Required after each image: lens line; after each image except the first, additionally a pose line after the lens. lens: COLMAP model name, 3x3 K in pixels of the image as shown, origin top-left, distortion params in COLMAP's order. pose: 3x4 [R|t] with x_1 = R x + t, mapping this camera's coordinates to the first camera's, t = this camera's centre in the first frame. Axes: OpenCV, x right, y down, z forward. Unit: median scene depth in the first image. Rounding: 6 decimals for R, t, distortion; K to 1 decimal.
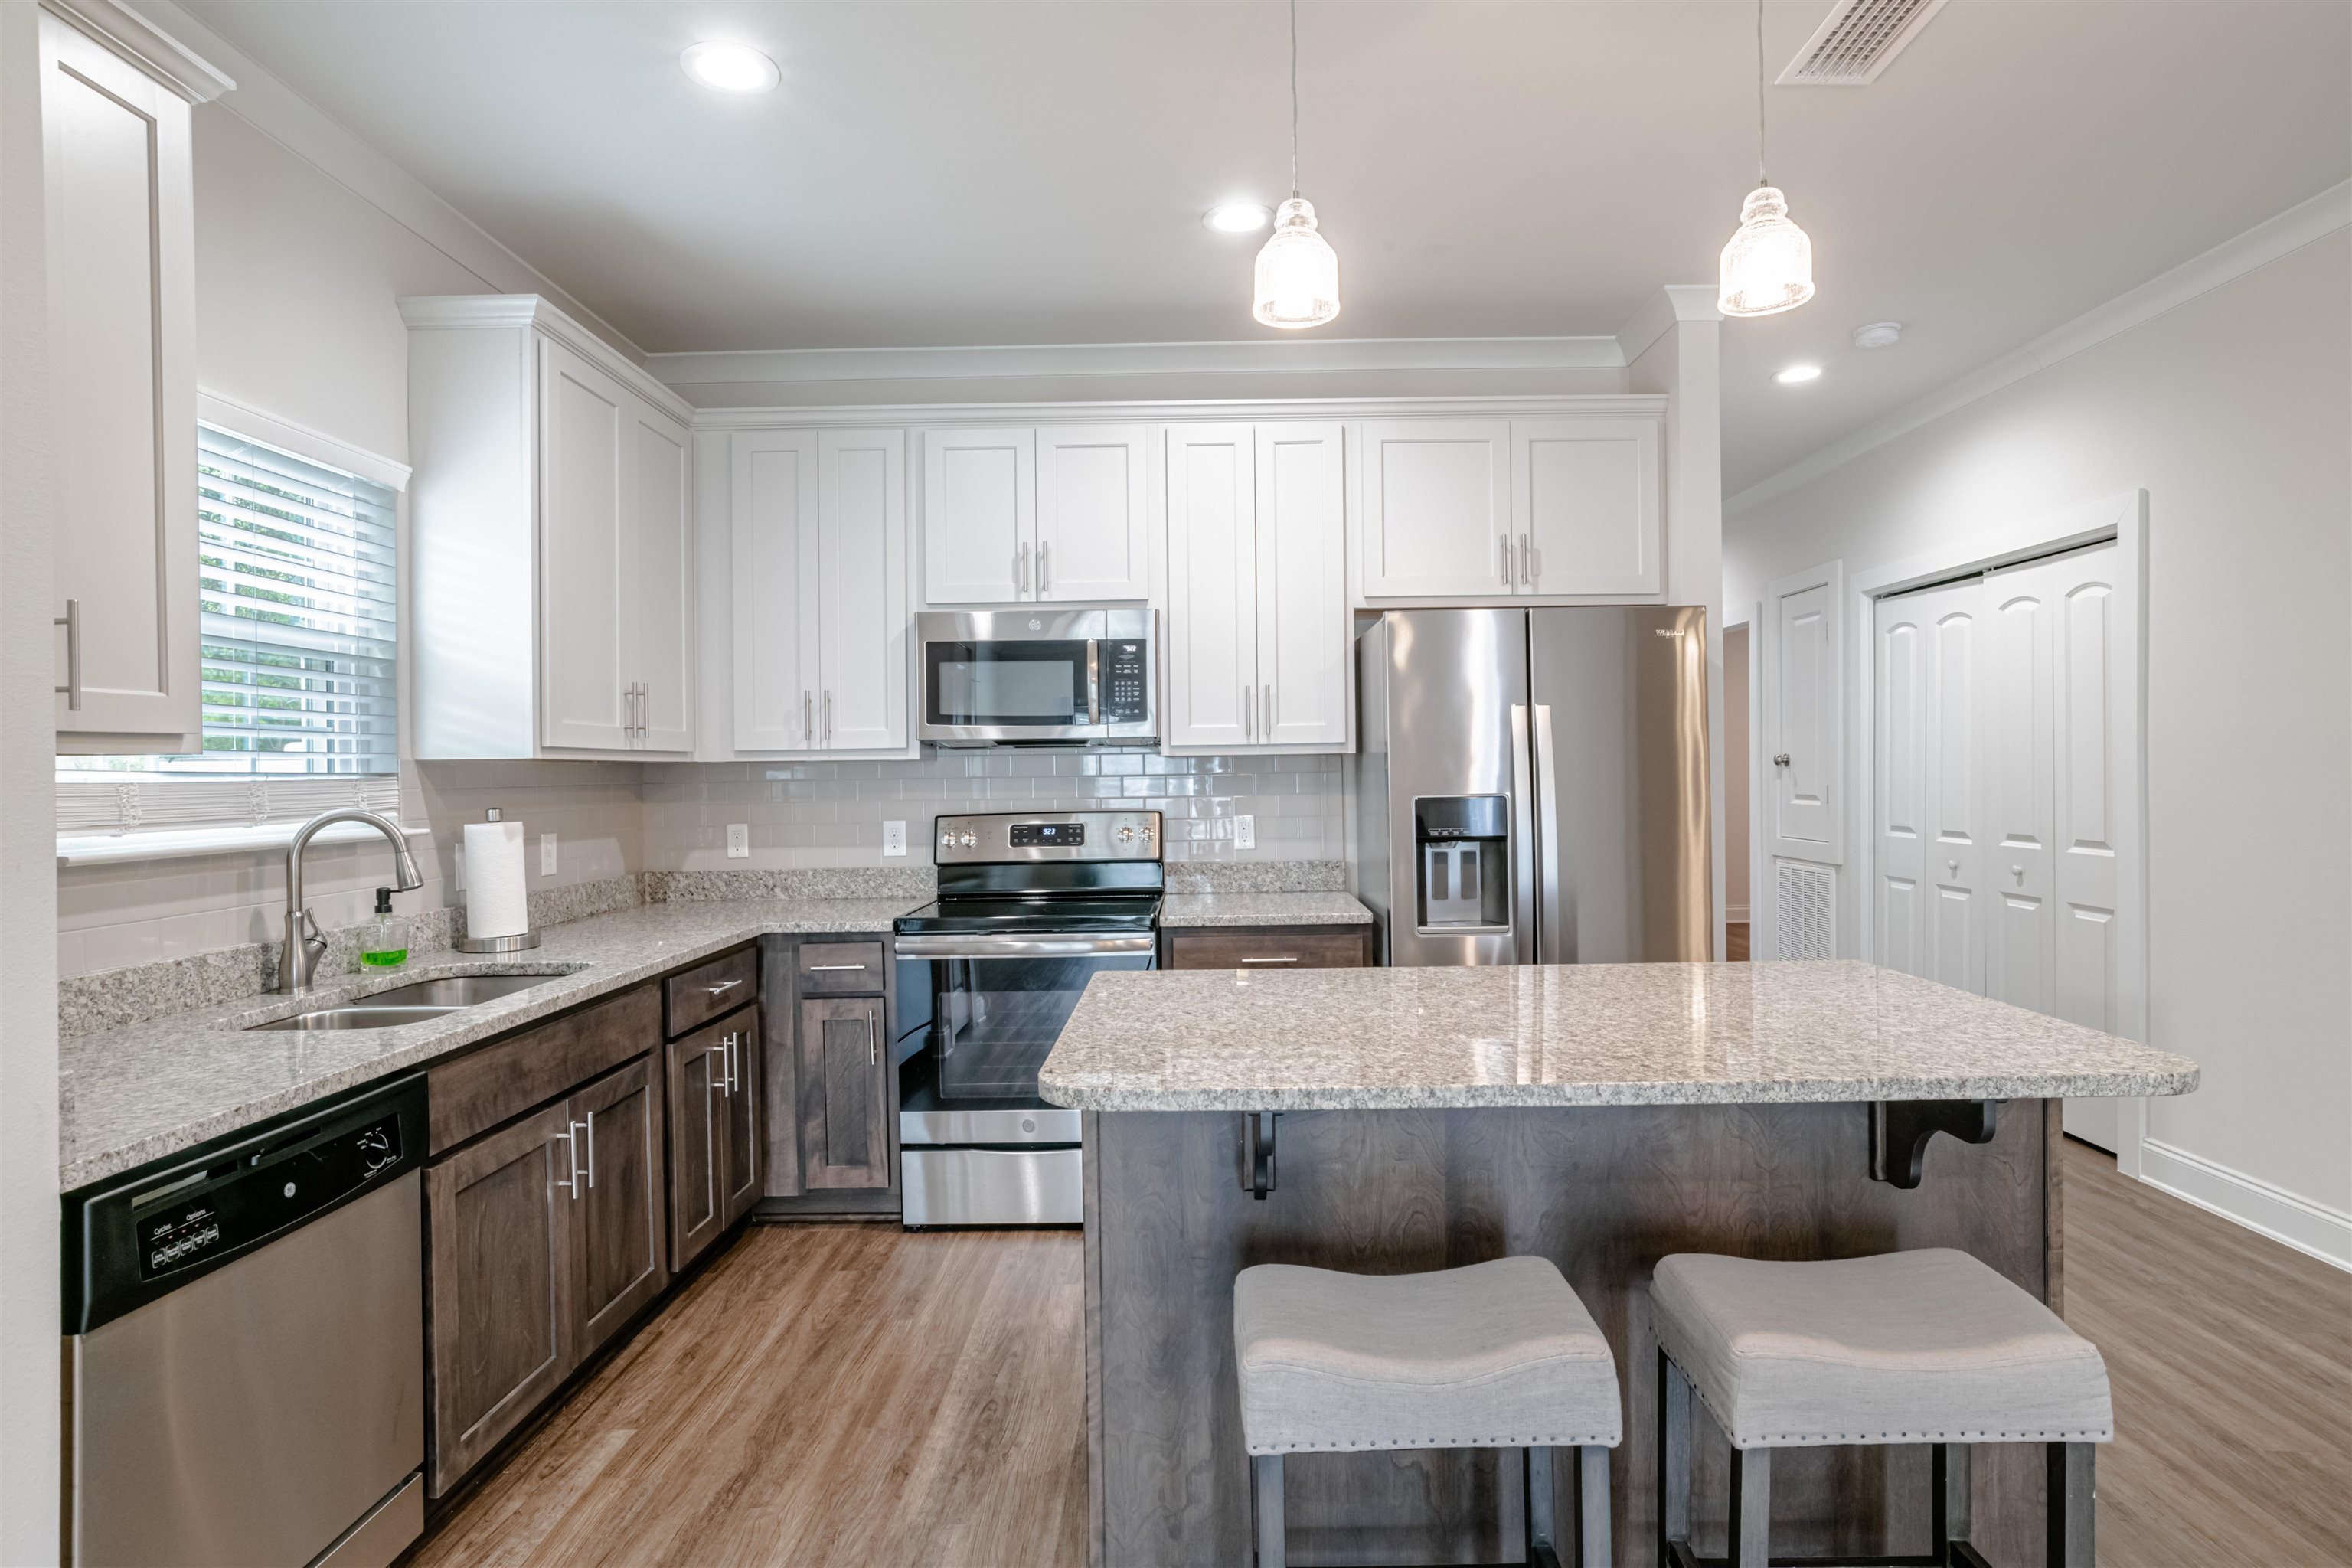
lens RADIAL K [[1228.2, 0, 1188.4], [0, 1228.2, 777.0], [0, 0, 1]] dist [-0.036134, 0.025464]
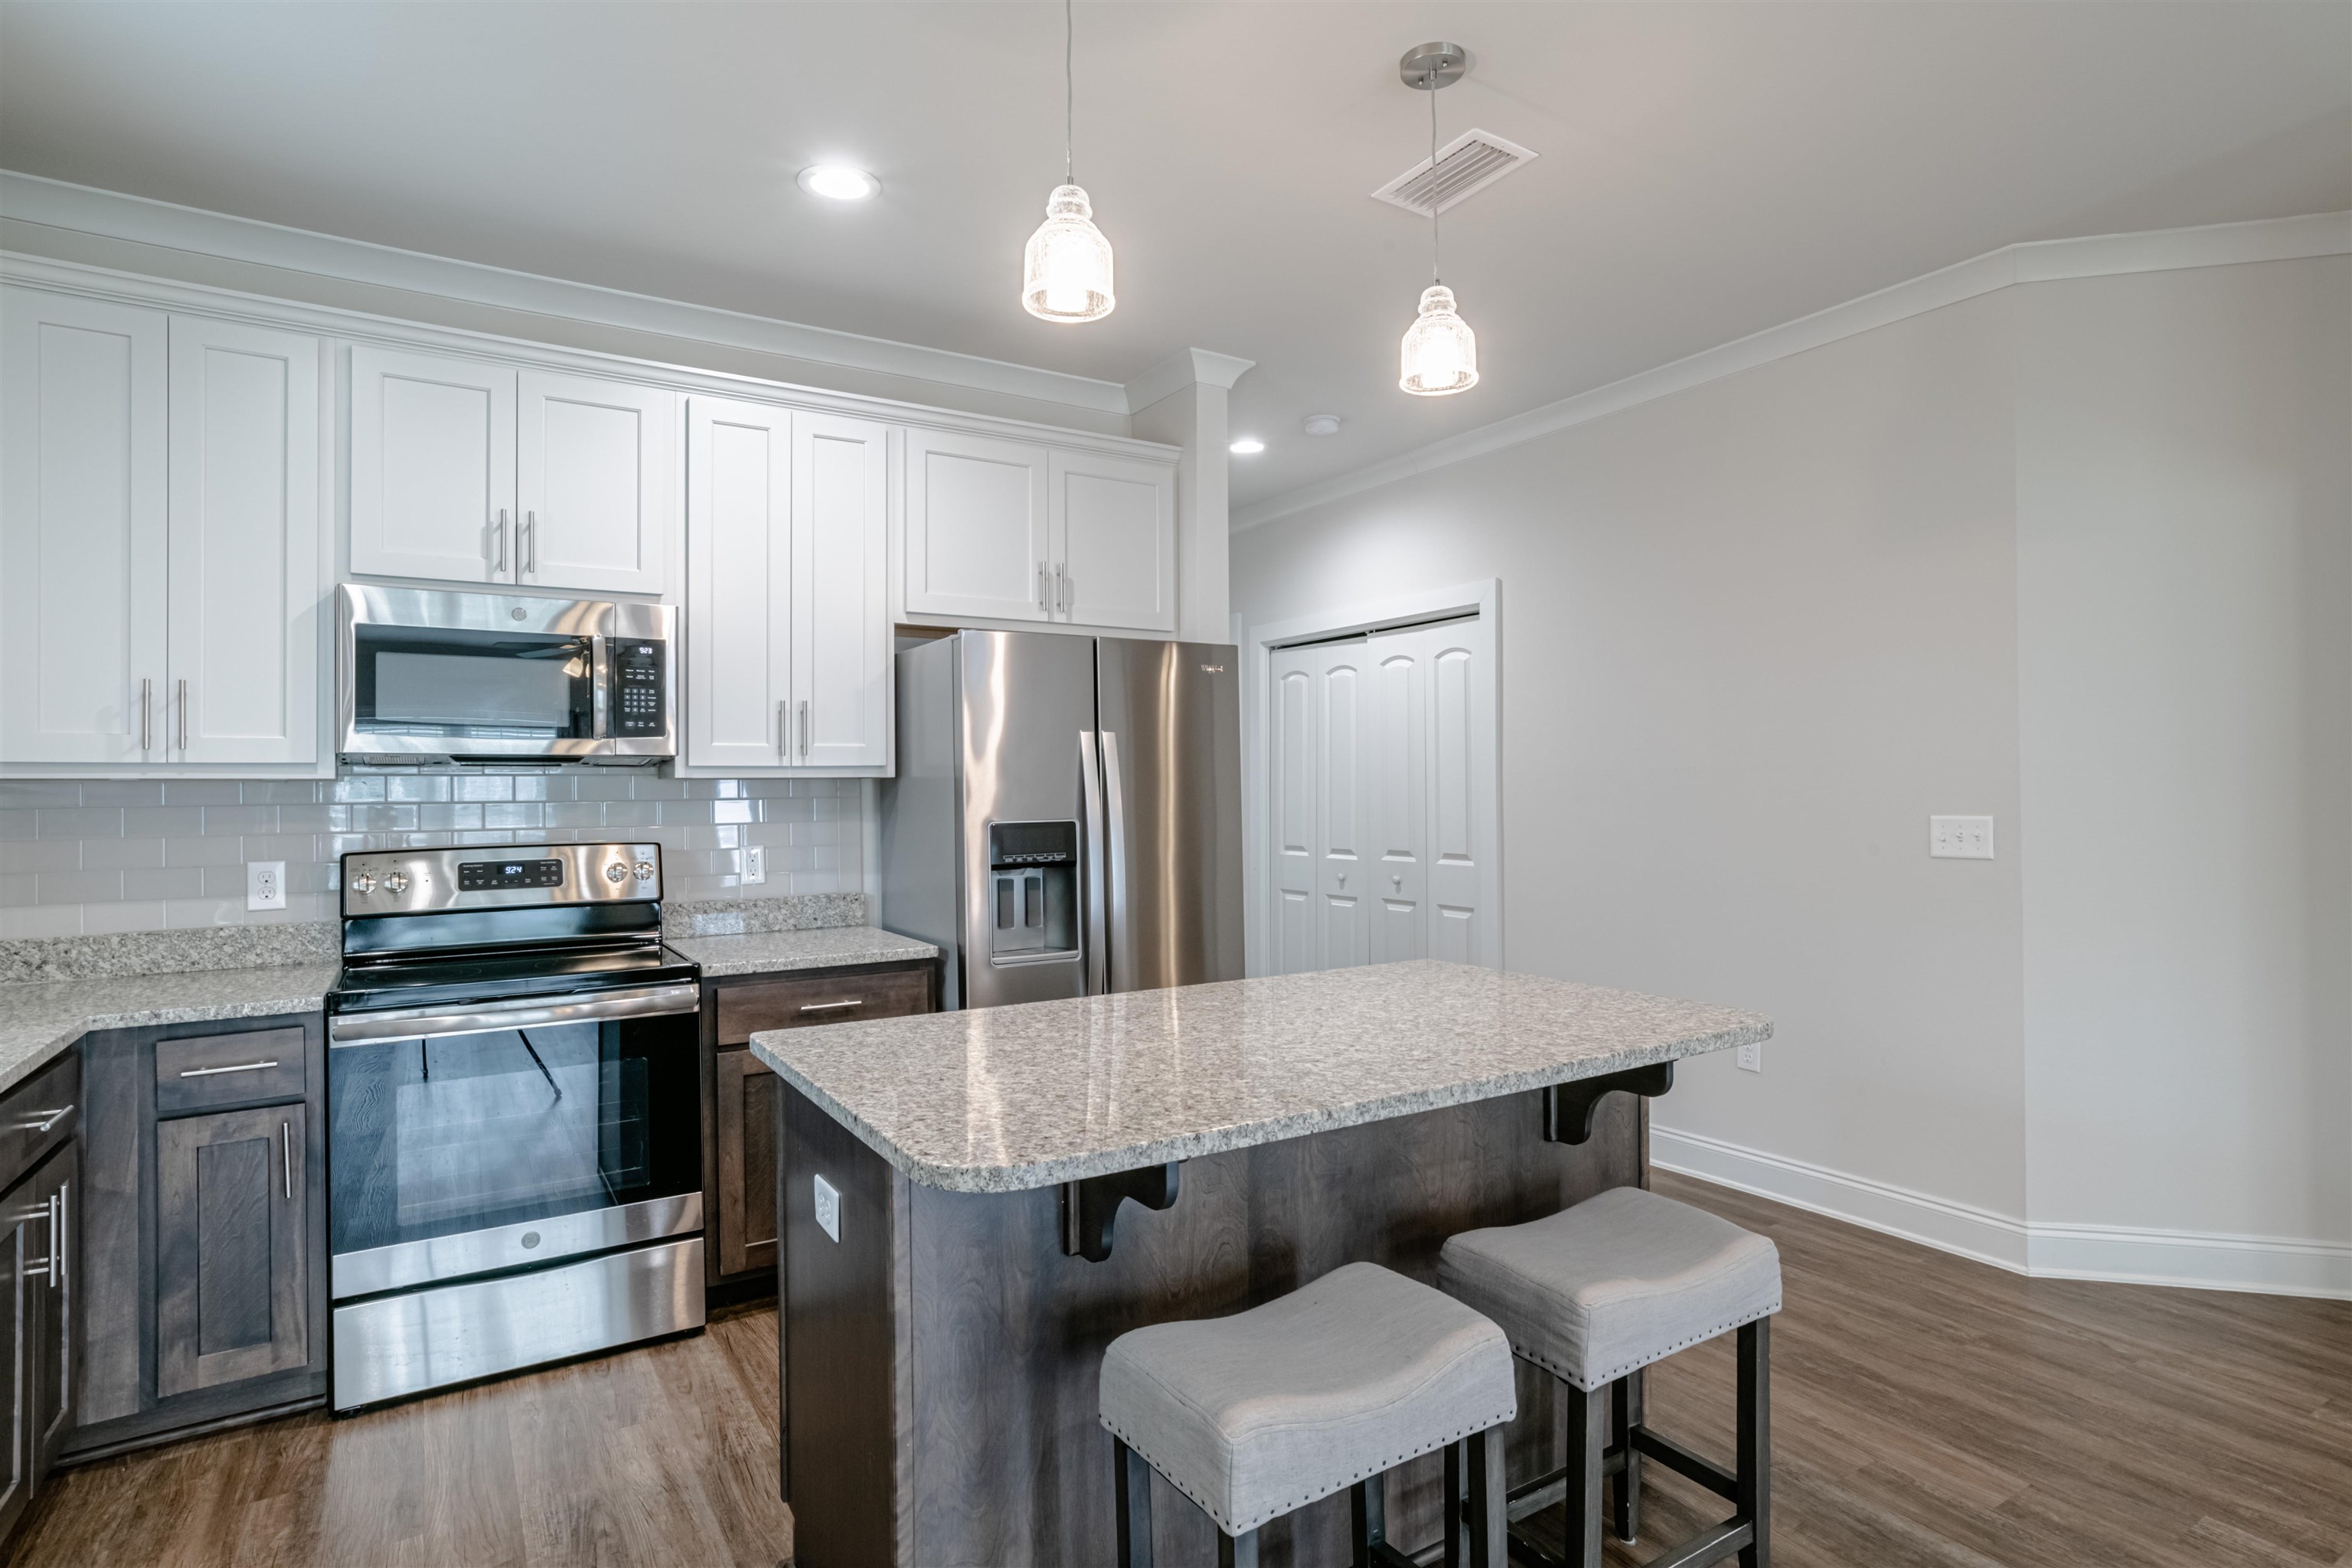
lens RADIAL K [[1228.2, 0, 1187.2], [0, 1228.2, 777.4], [0, 0, 1]] dist [-0.036134, 0.025464]
pose [[0.840550, 0.011489, 0.541611, -0.202165], [0.001273, 0.999730, -0.023181, 0.002980], [-0.541732, 0.020174, 0.840309, 0.100908]]
